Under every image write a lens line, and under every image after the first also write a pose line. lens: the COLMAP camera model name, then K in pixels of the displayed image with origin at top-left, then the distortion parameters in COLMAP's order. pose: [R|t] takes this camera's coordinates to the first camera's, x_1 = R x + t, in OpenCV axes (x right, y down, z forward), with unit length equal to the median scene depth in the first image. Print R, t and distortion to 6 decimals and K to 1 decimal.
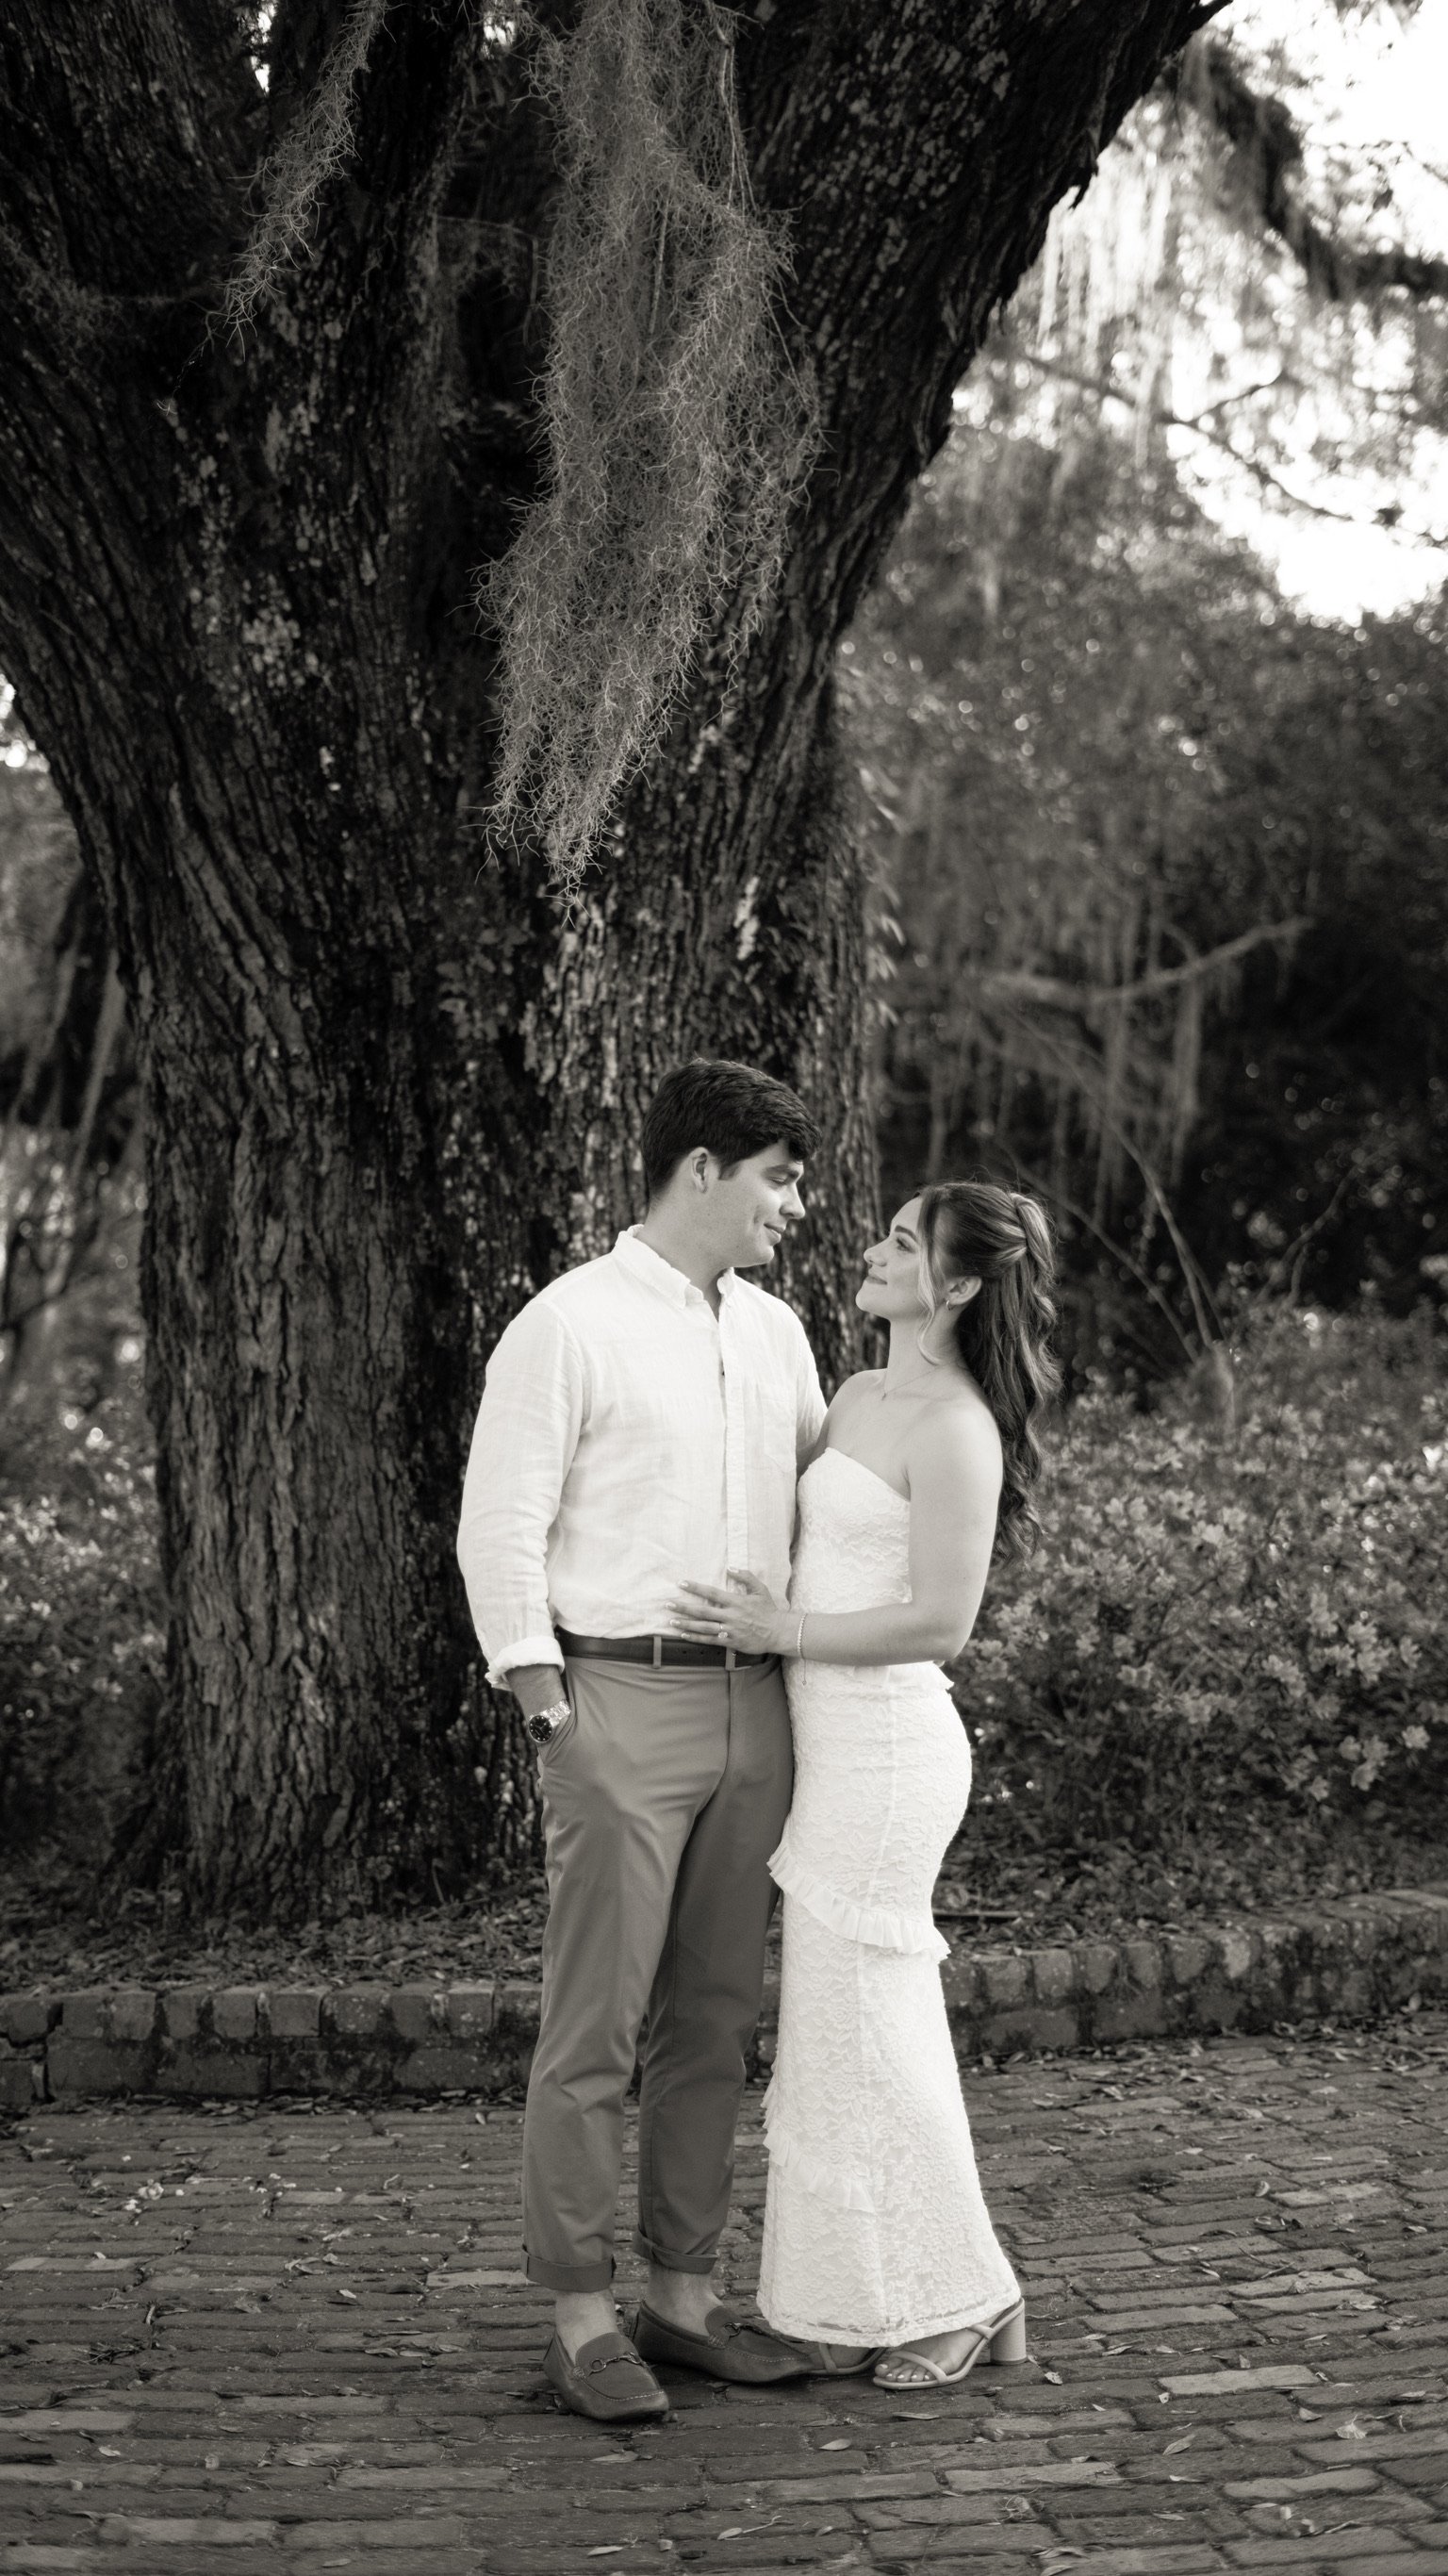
lens RADIAL K [[3914.9, 0, 730.6], [0, 3914.9, 1243.7], [0, 0, 1]] dist [-0.014409, -0.219267]
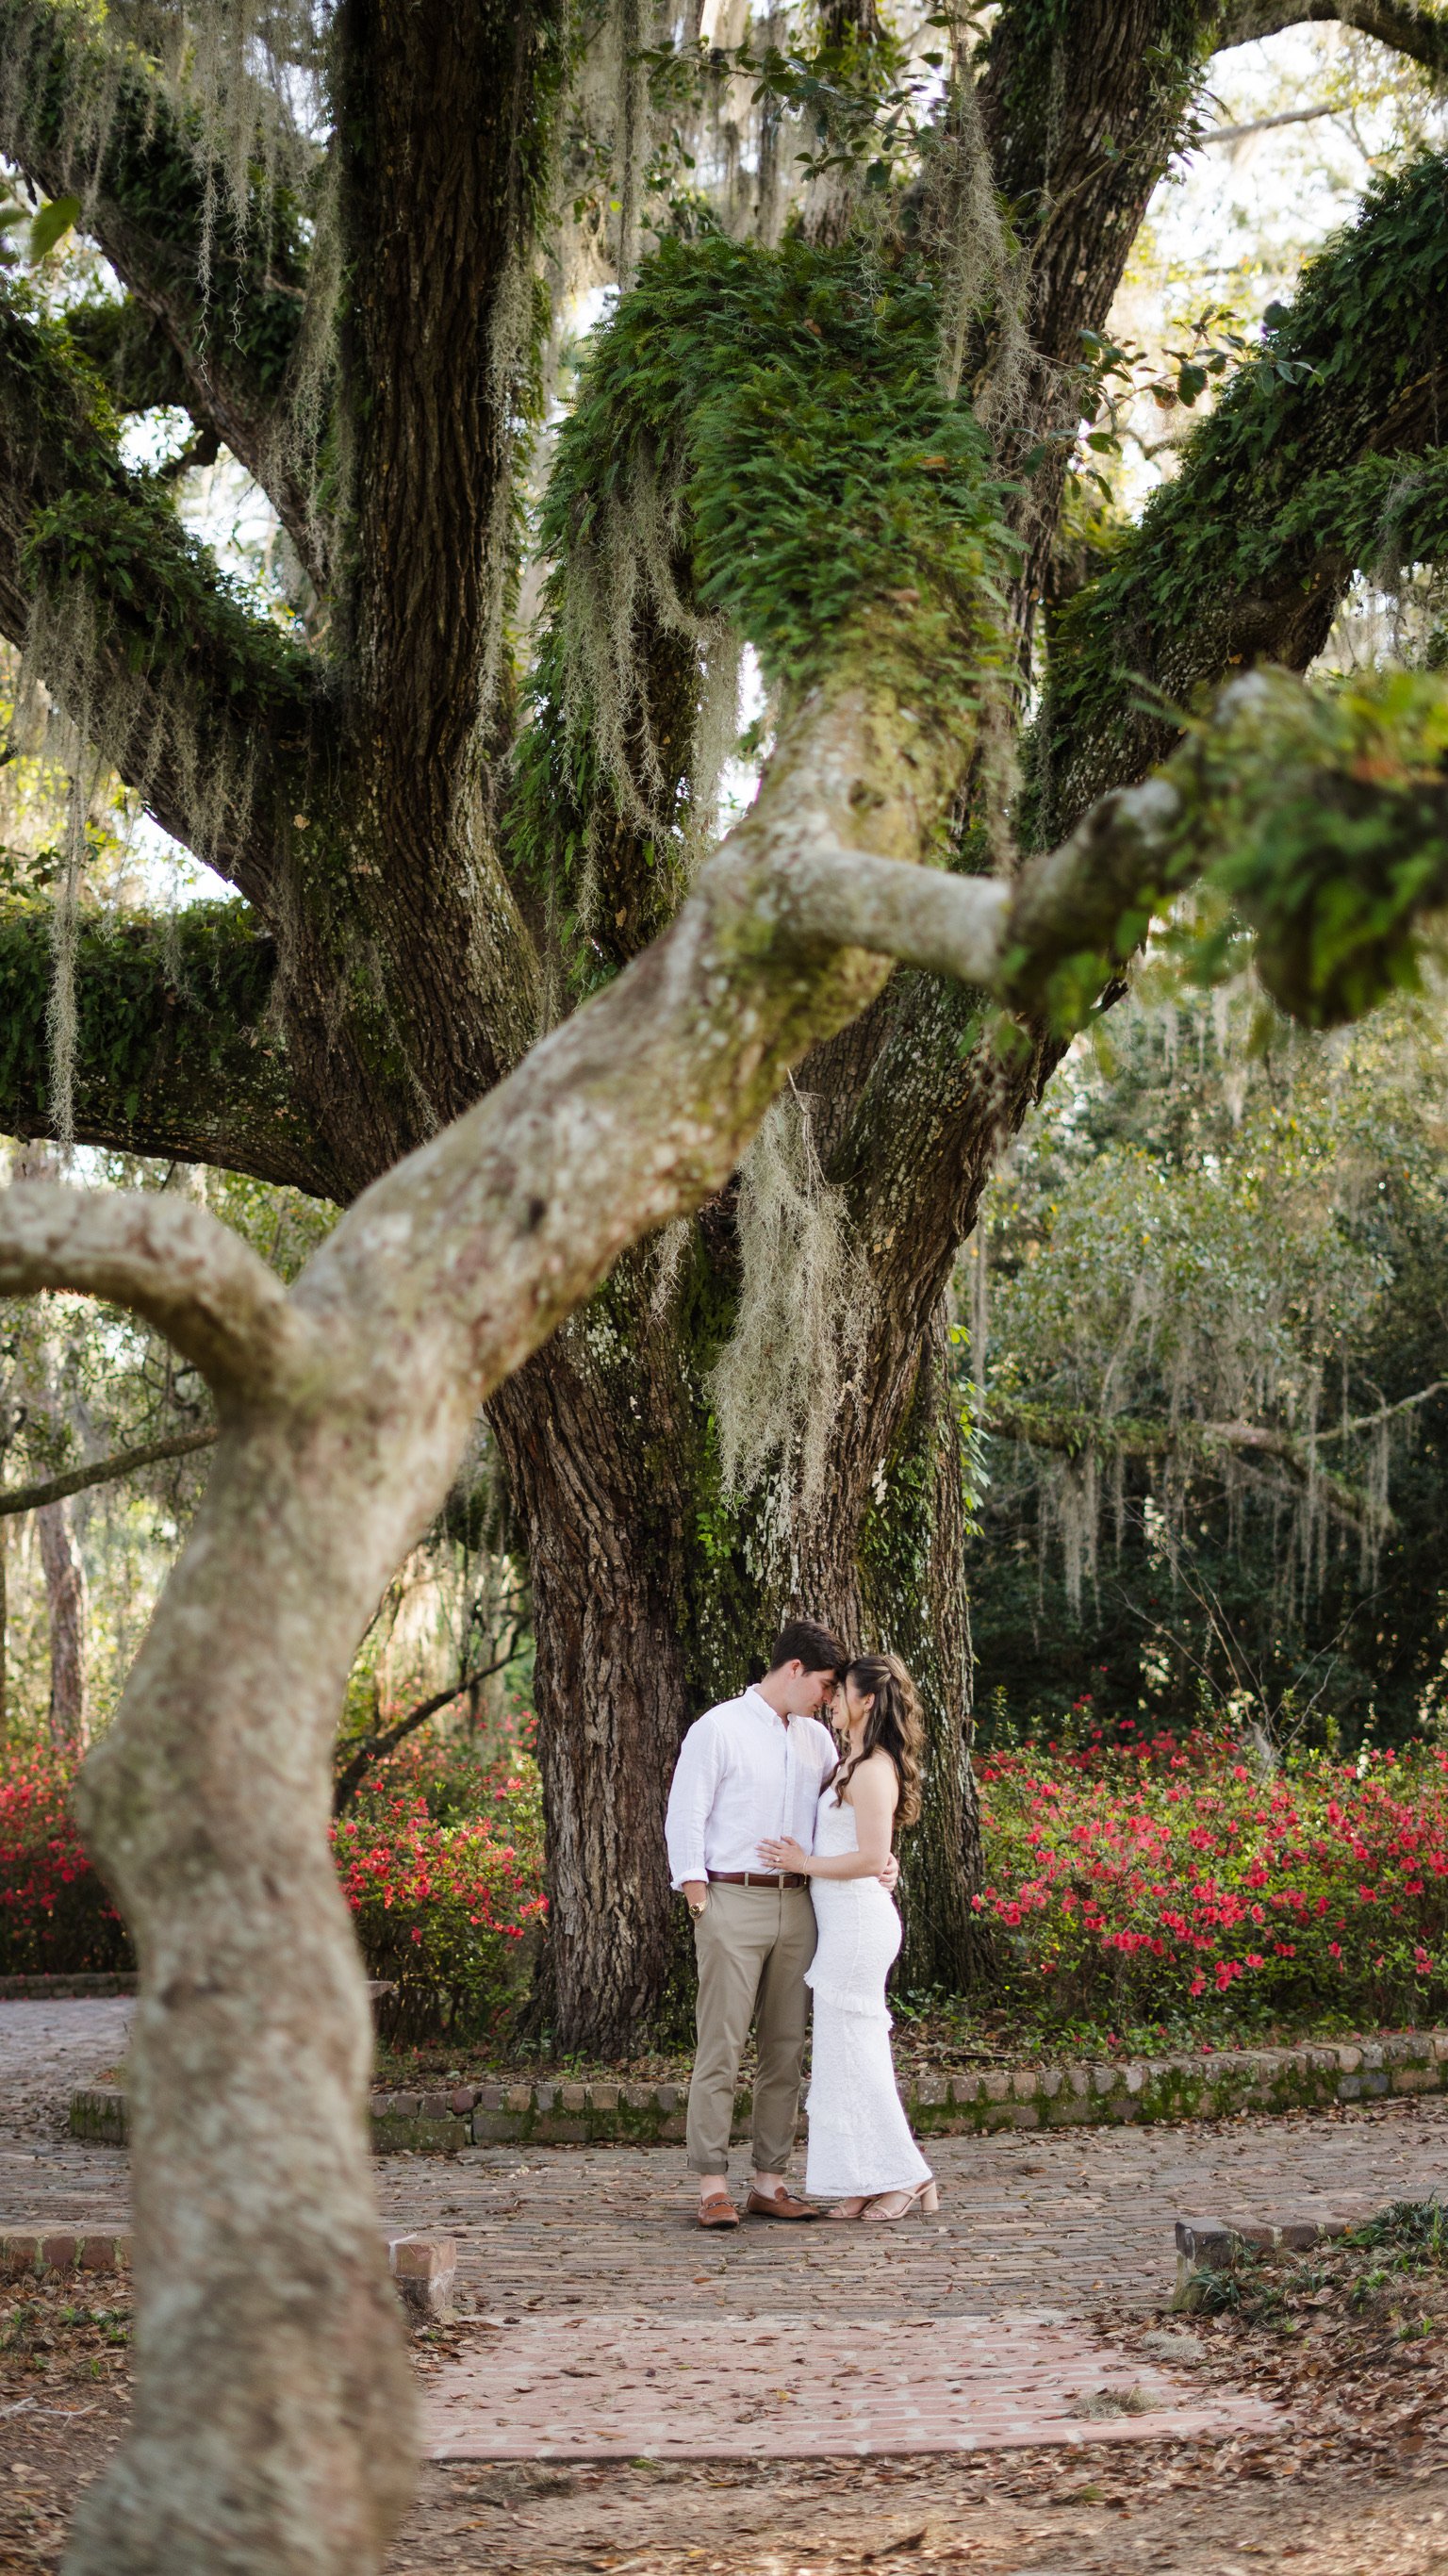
lens RADIAL K [[3914.9, 0, 730.6], [0, 3914.9, 1243.7], [0, 0, 1]] dist [-0.014409, -0.219267]
pose [[0.993095, -0.007854, -0.117052, 0.148880], [-0.002248, 0.996300, -0.085916, -0.040966], [0.117294, 0.085586, 0.989402, -0.763965]]
